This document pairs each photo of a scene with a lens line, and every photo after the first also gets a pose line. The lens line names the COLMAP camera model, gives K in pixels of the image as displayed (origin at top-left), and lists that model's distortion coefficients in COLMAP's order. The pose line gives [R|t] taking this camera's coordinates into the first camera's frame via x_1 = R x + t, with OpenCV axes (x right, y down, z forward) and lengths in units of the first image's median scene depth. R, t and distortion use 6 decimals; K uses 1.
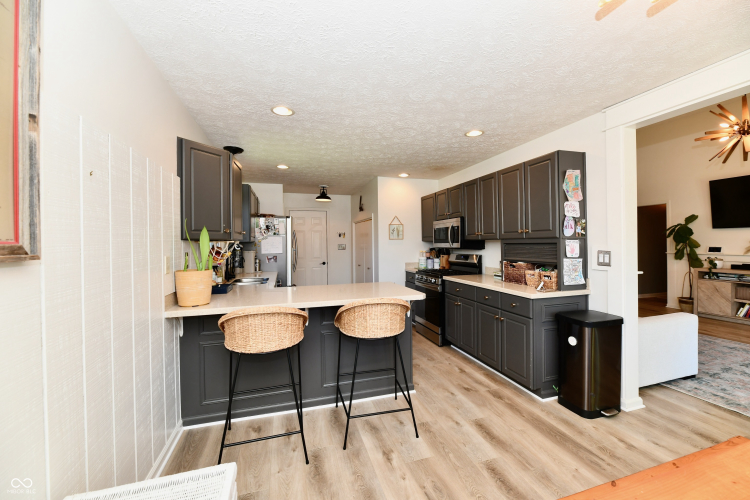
lens RADIAL K [[306.4, 0, 378.5], [0, 306.4, 244.0], [0, 0, 1]] dist [-0.003145, -0.001267]
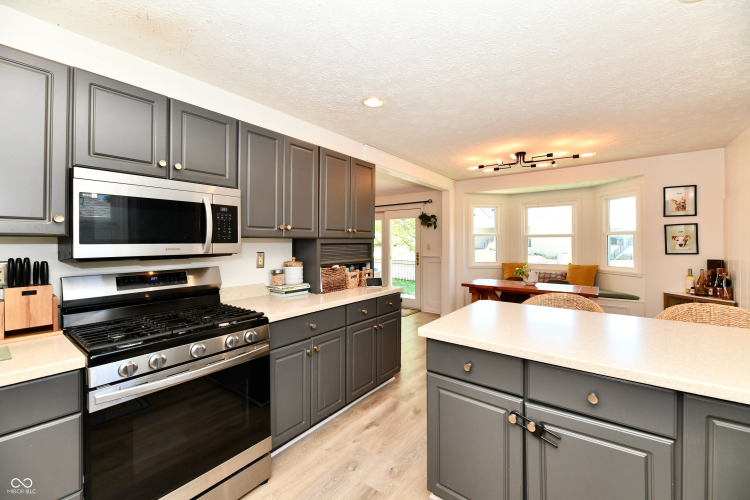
lens RADIAL K [[306.4, 0, 371.7], [0, 306.4, 247.0], [0, 0, 1]] dist [-0.003145, -0.001267]
pose [[-0.570409, 0.003682, 0.821353, -0.323005], [0.013126, 0.999903, 0.004633, 0.004004], [-0.821256, 0.013424, -0.570402, 1.481060]]
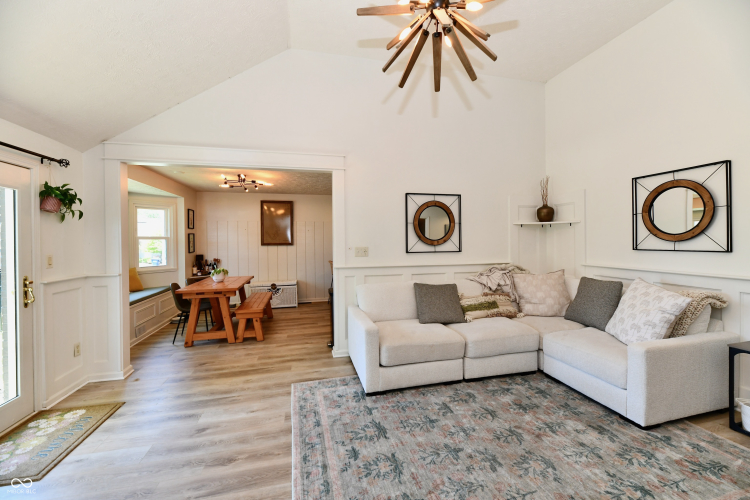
lens RADIAL K [[306.4, 0, 380.4], [0, 306.4, 242.4], [0, 0, 1]] dist [-0.003145, -0.001267]
pose [[-0.062870, 0.016658, -0.997883, 1.899628], [0.007156, 0.999843, 0.016240, -0.032393], [0.997996, -0.006120, -0.062980, 1.083123]]
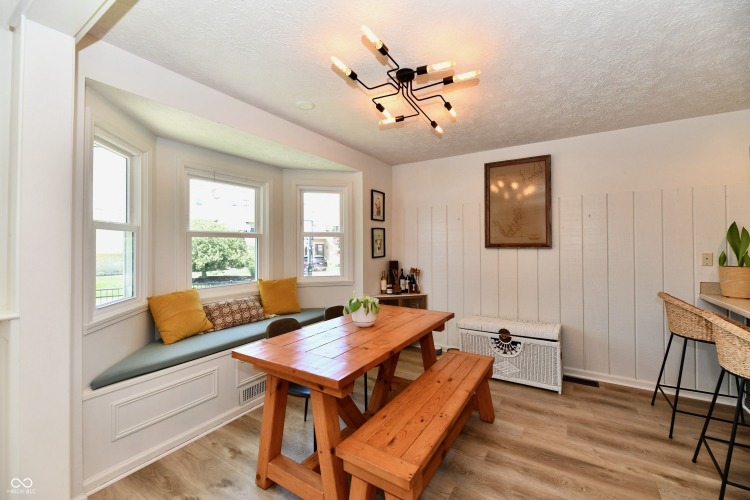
lens RADIAL K [[306.4, 0, 376.4], [0, 306.4, 244.1], [0, 0, 1]] dist [-0.003145, -0.001267]
pose [[-0.769476, 0.011676, -0.638569, 0.820874], [0.011484, 0.999924, 0.004445, -0.005393], [0.638572, -0.003914, -0.769552, 0.722899]]
